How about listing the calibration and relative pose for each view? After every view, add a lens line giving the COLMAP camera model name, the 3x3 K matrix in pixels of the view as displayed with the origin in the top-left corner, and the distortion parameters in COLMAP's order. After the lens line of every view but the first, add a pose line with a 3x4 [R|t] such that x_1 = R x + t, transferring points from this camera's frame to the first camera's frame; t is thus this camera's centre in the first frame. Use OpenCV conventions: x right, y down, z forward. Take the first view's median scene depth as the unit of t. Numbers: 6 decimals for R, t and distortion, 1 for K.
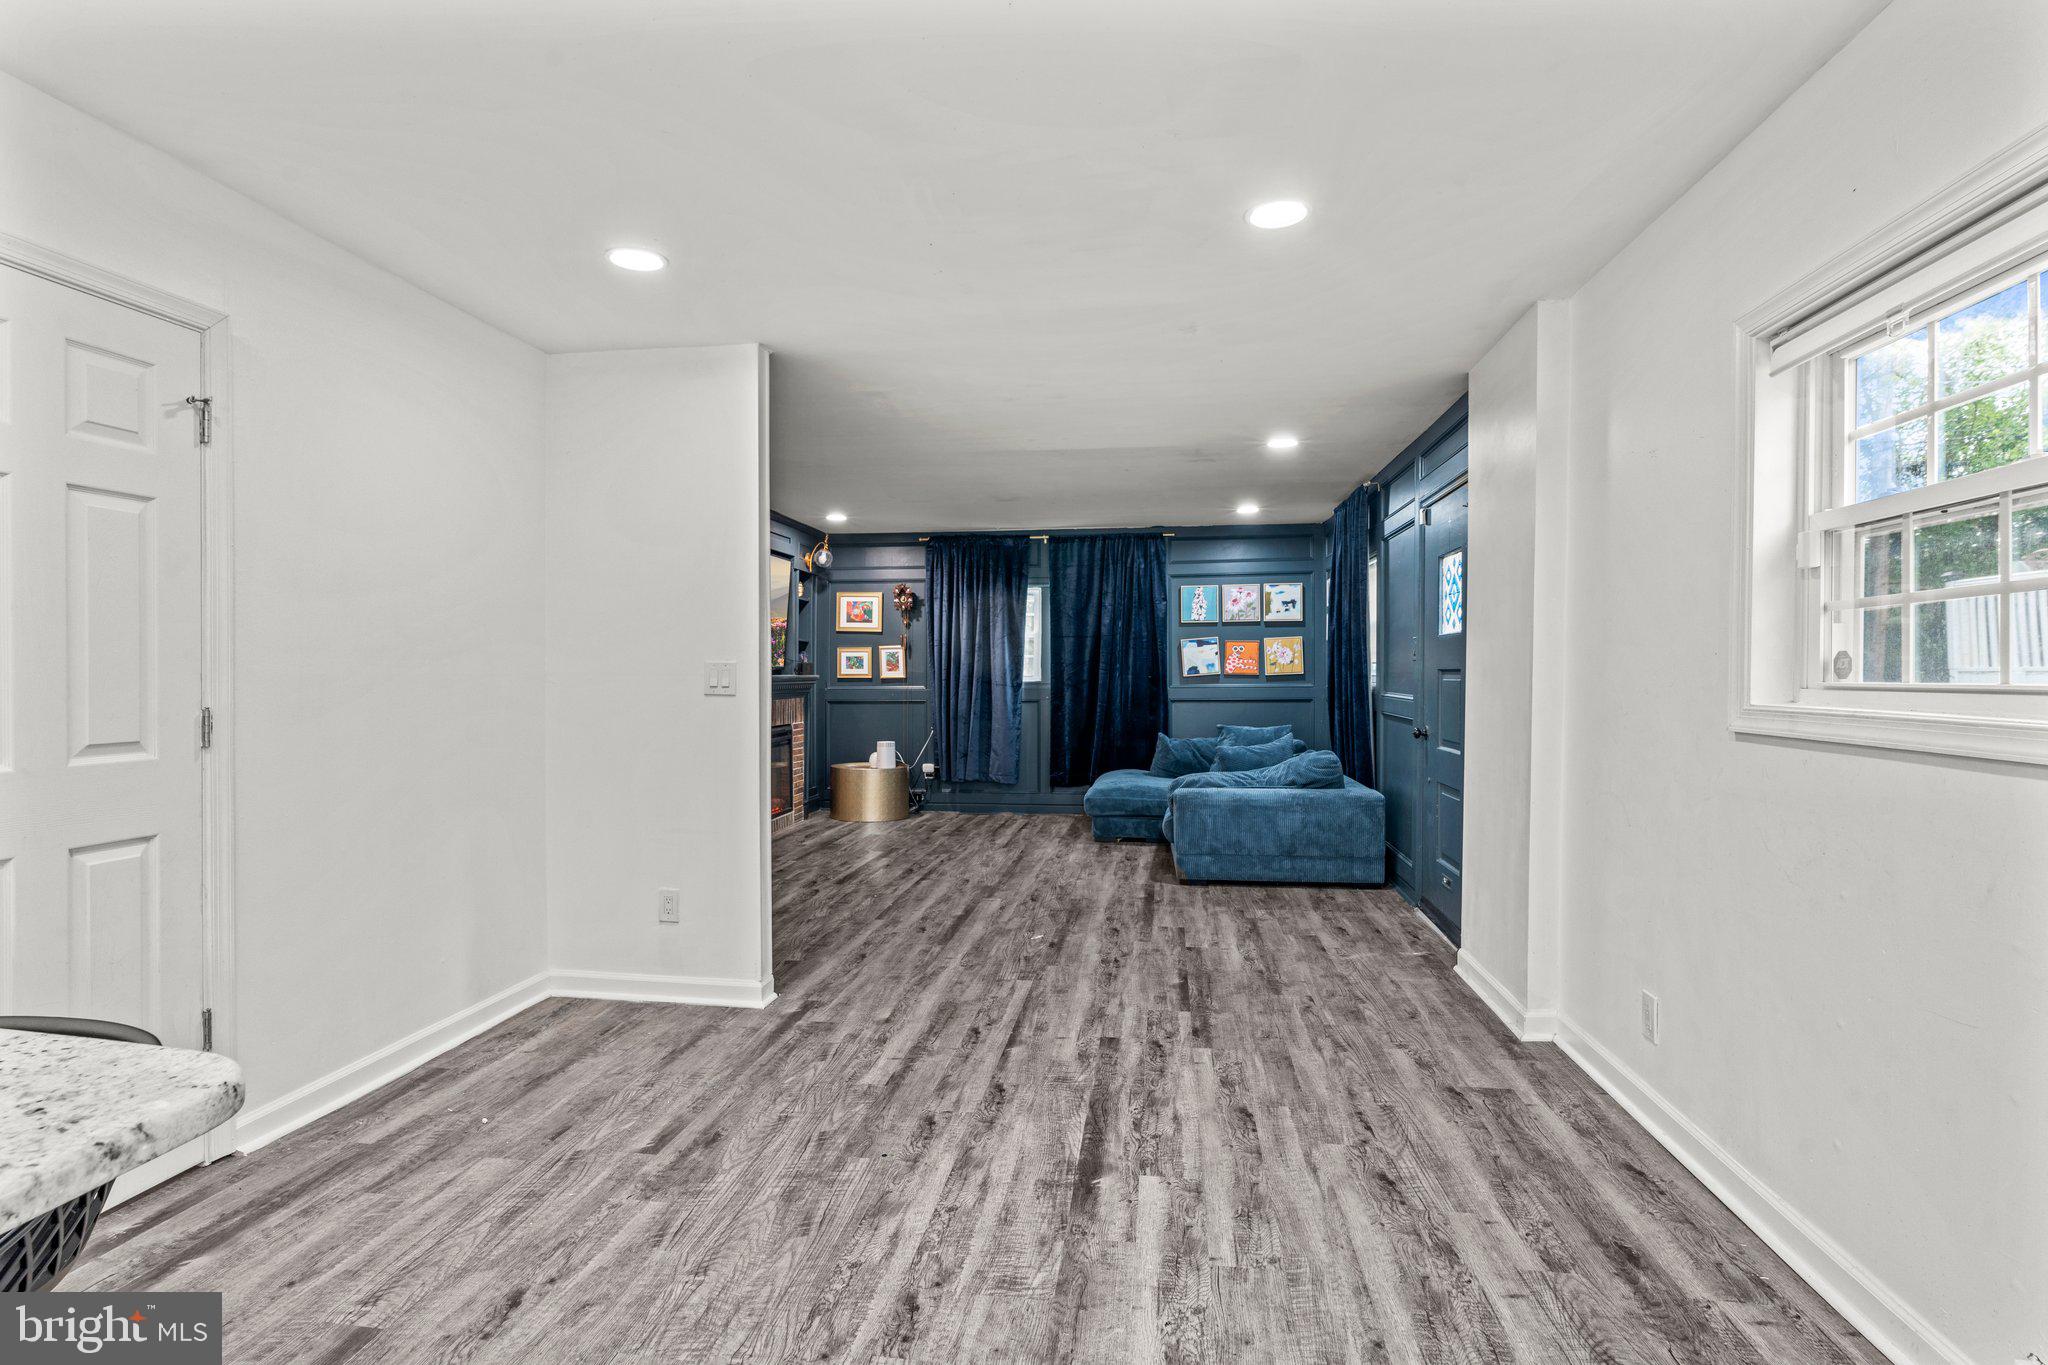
lens RADIAL K [[1009.8, 0, 1035.6], [0, 1009.8, 682.9], [0, 0, 1]] dist [-0.006014, 0.002142]
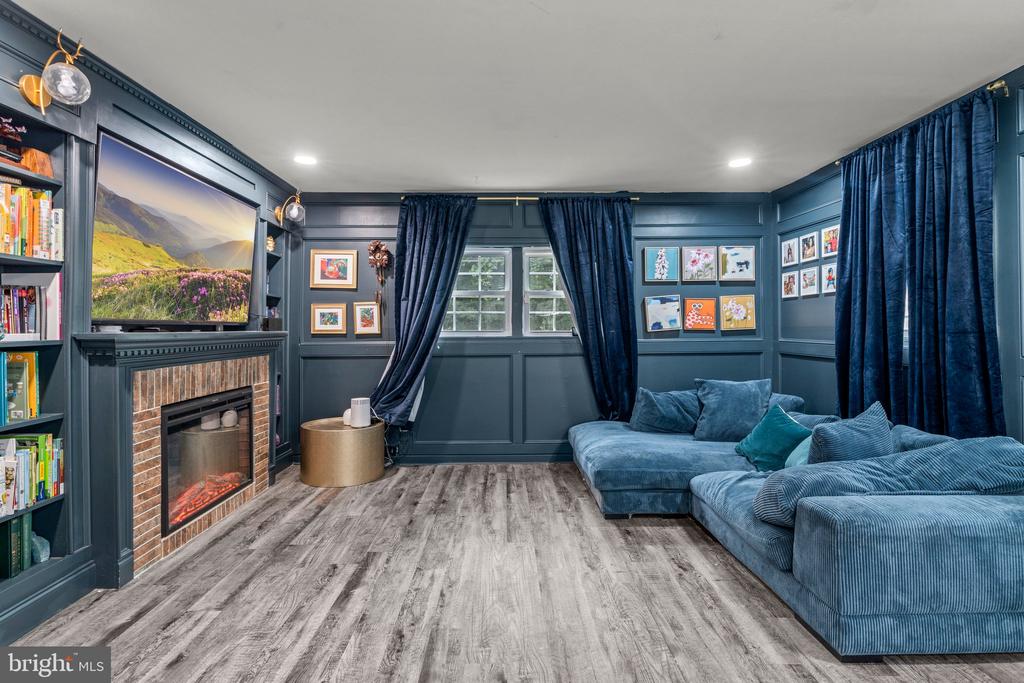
lens RADIAL K [[504.9, 0, 512.8], [0, 504.9, 325.2], [0, 0, 1]] dist [-0.006014, 0.002142]
pose [[0.989446, -0.000378, 0.144899, -0.073390], [0.002994, 0.999836, -0.017838, -0.004110], [-0.144868, 0.018084, 0.989286, 0.498265]]
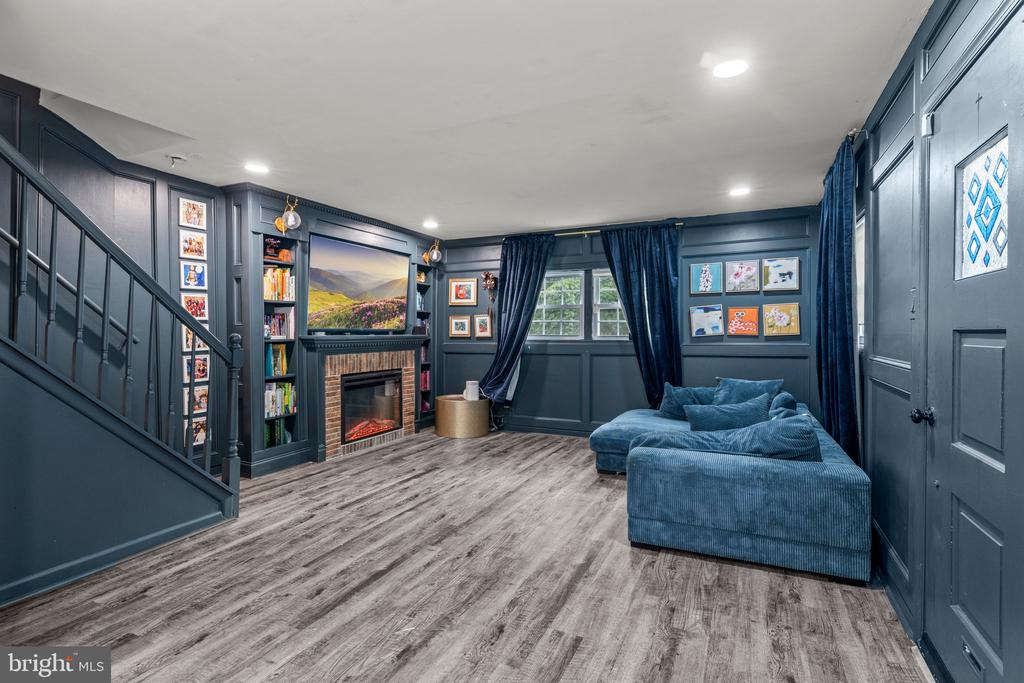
lens RADIAL K [[504.9, 0, 511.2], [0, 504.9, 336.9], [0, 0, 1]] dist [-0.006014, 0.002142]
pose [[0.951014, 0.003049, -0.309133, 0.127954], [-0.003777, 0.999991, -0.001759, -0.003976], [0.309125, 0.002840, 0.951017, 0.340573]]
